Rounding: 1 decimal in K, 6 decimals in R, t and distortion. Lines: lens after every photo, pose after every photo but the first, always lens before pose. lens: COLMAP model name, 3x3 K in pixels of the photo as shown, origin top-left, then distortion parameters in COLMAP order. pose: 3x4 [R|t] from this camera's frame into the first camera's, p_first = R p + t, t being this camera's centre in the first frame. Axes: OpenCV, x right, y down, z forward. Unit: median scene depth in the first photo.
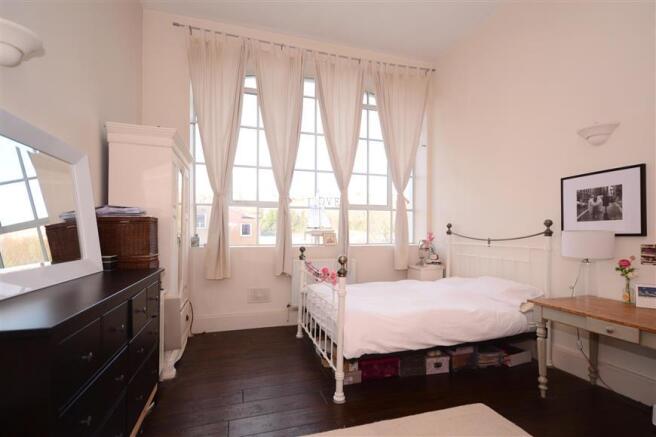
lens RADIAL K [[323.7, 0, 321.3], [0, 323.7, 229.6], [0, 0, 1]] dist [0.004291, 0.001058]
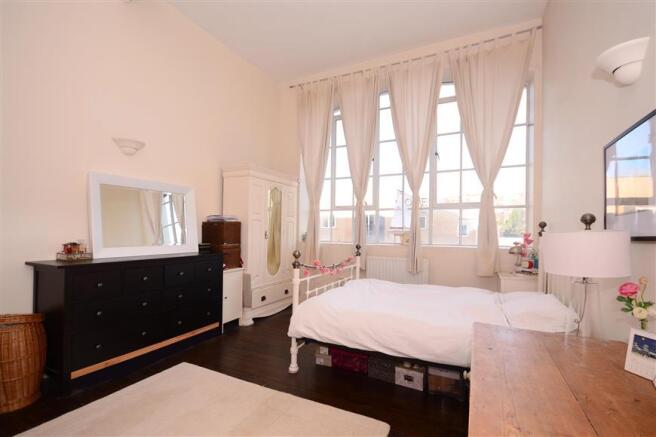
lens RADIAL K [[290.0, 0, 328.1], [0, 290.0, 225.5], [0, 0, 1]] dist [0.005776, -0.000060]
pose [[0.738219, -0.009060, -0.674500, 0.726804], [-0.002812, 0.999860, -0.016508, 0.003274], [0.674555, 0.014083, 0.738090, 0.232228]]
